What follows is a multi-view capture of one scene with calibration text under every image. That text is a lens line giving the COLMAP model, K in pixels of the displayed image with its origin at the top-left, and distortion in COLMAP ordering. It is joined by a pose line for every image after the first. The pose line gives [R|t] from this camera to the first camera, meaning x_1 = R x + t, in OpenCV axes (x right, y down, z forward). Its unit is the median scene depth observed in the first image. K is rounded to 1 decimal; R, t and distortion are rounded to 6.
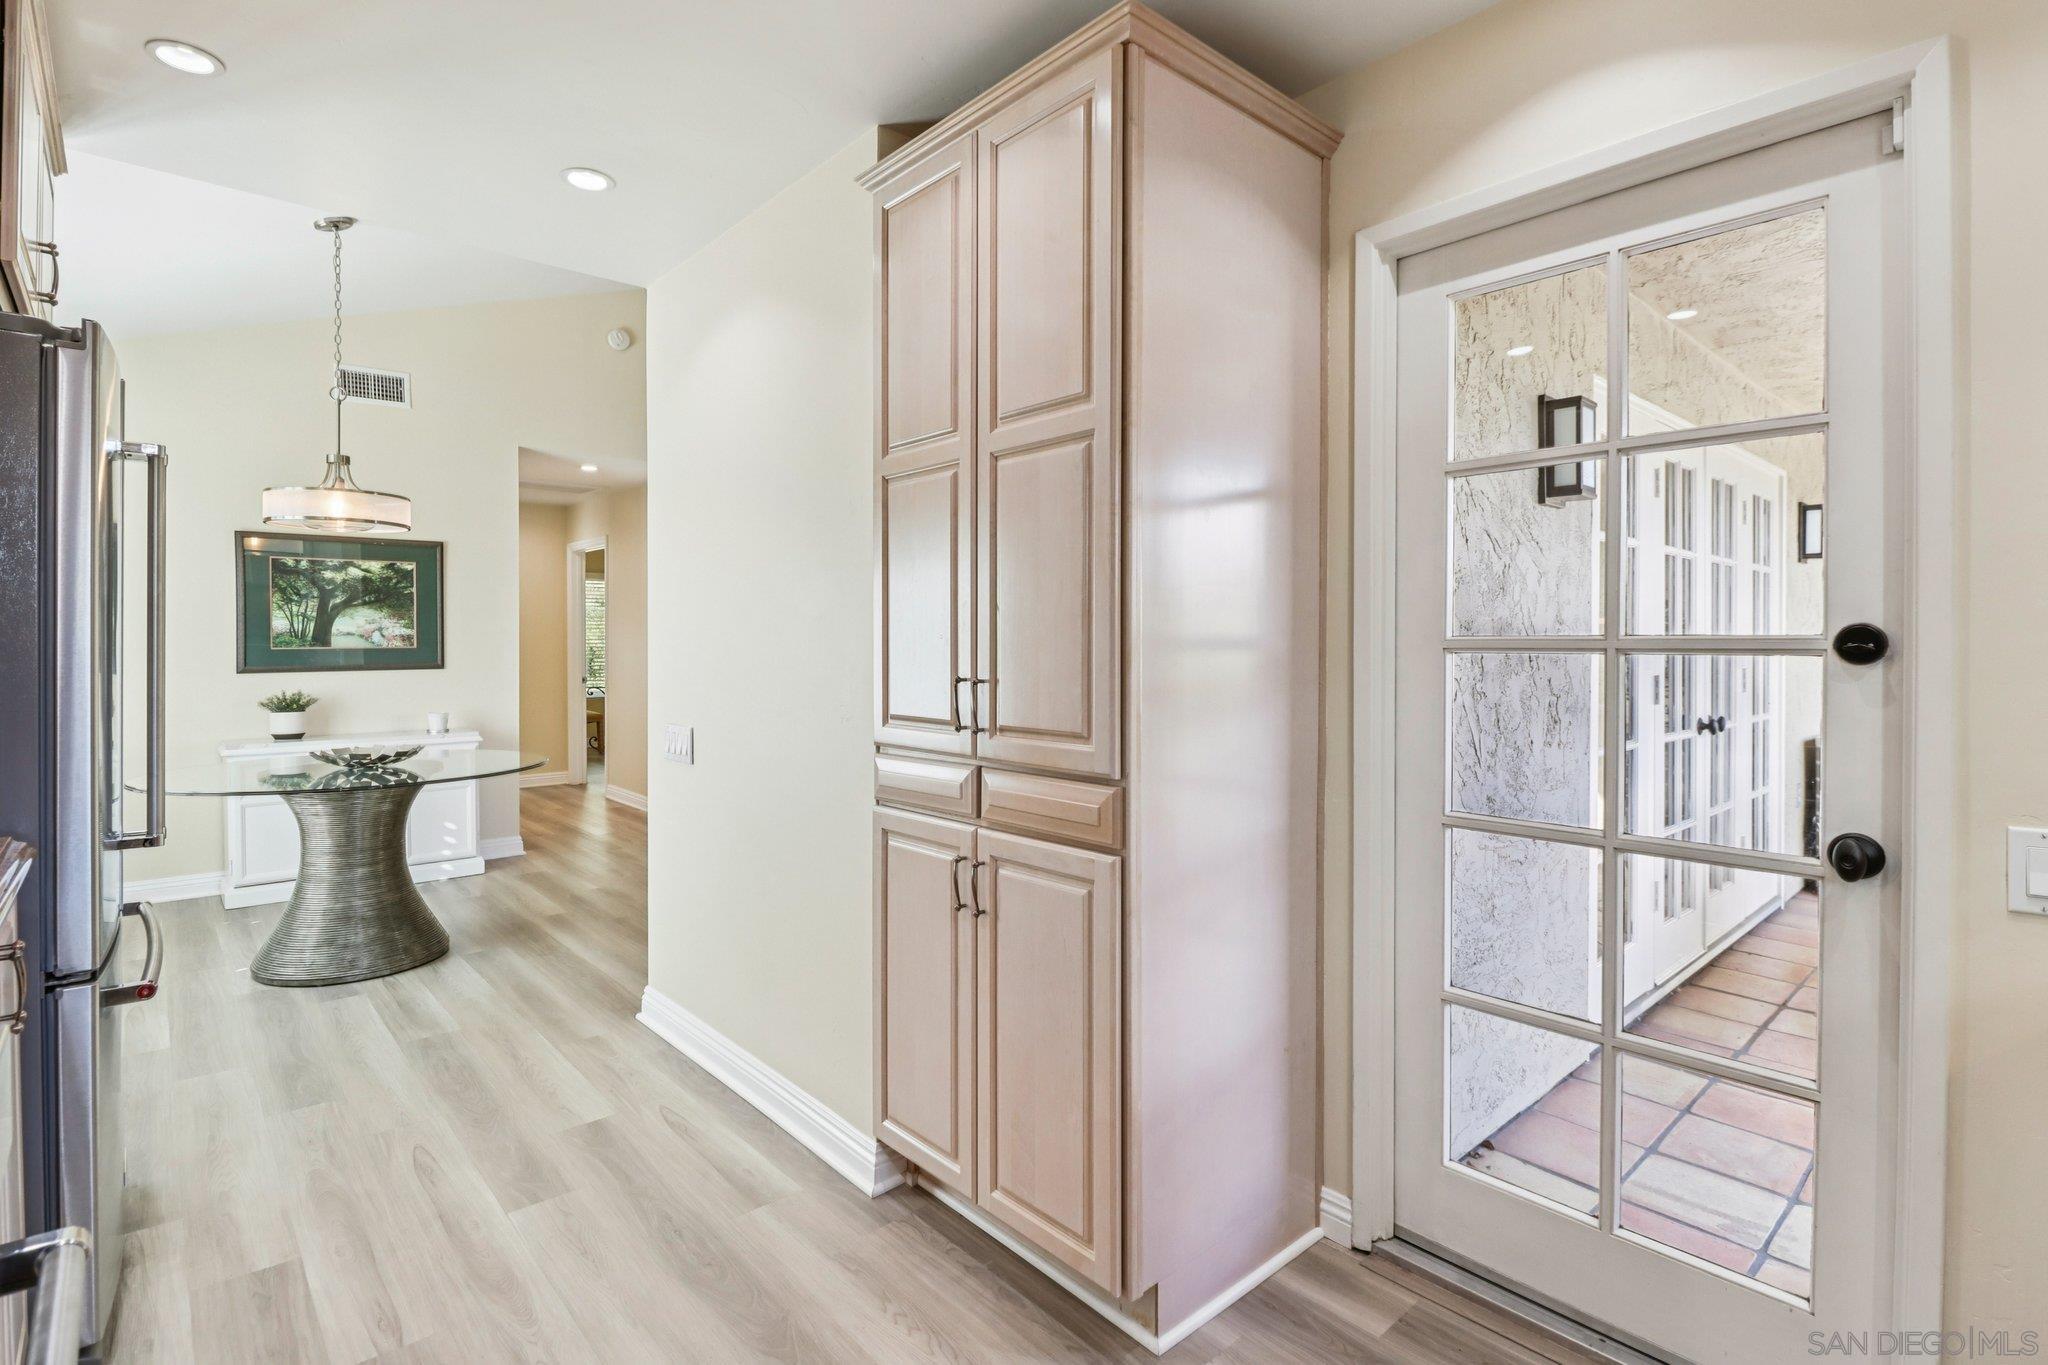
lens RADIAL K [[995.9, 0, 1035.3], [0, 995.9, 651.0], [0, 0, 1]] dist [0.018485, -0.019042]
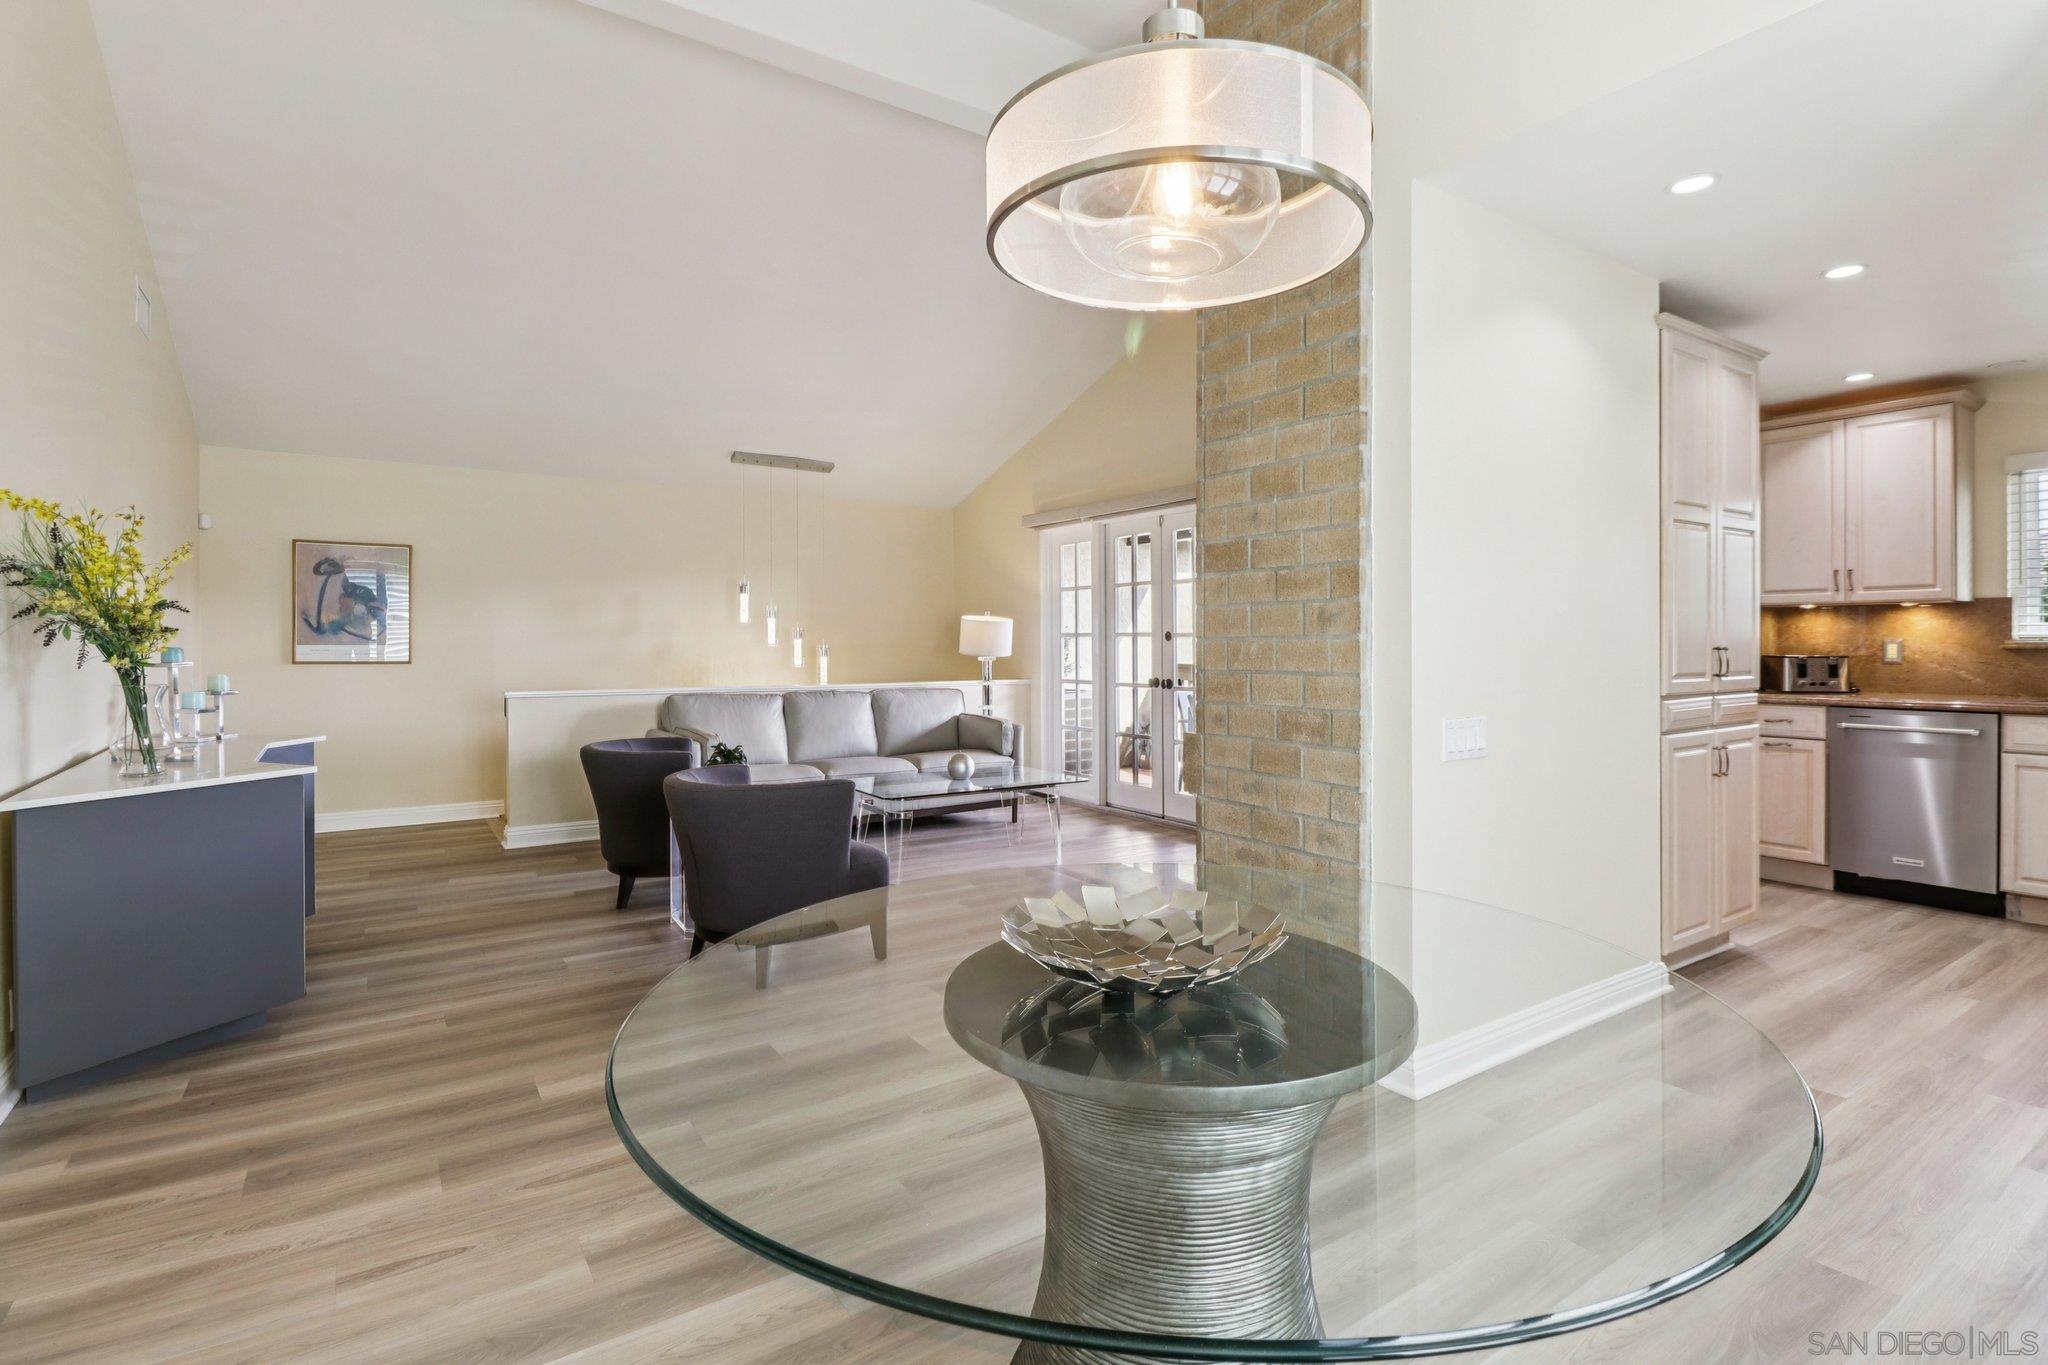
lens RADIAL K [[995.9, 0, 1035.3], [0, 995.9, 651.0], [0, 0, 1]] dist [0.018485, -0.019042]
pose [[0.132847, -0.007854, 0.991105, -0.778966], [0.010123, 0.999927, 0.006567, 0.003587], [-0.991085, 0.009160, 0.132917, 0.761978]]
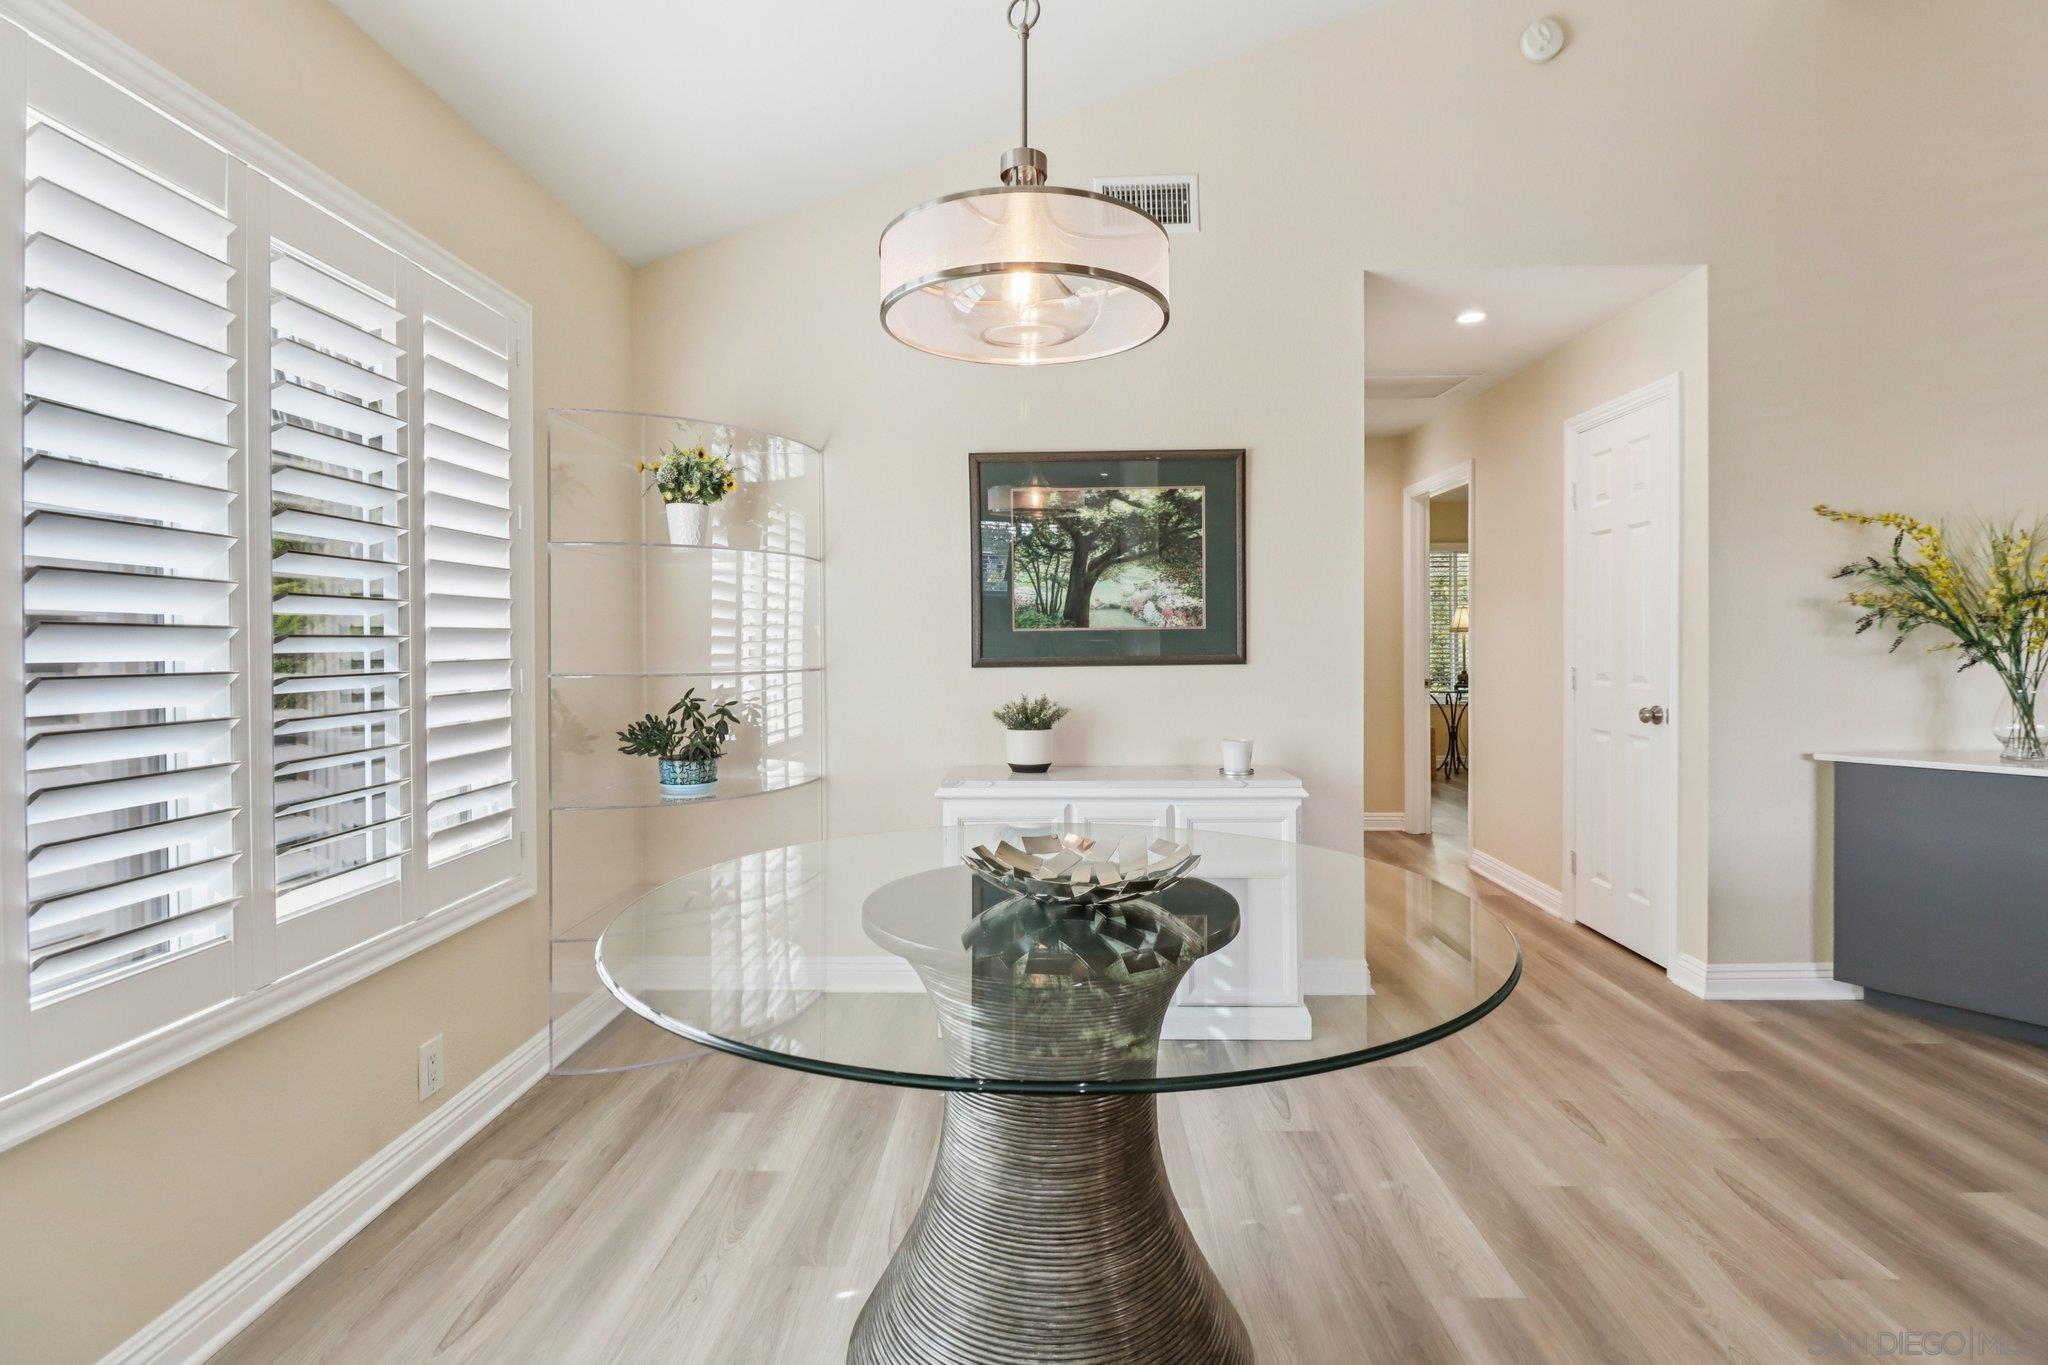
lens RADIAL K [[964.2, 0, 1032.6], [0, 964.2, 651.1], [0, 0, 1]] dist [0.020050, -0.016490]
pose [[0.727987, 0.001182, -0.685590, -0.311773], [-0.001336, 0.999999, 0.000306, 0.010603], [0.685590, 0.000693, 0.727988, 0.531379]]
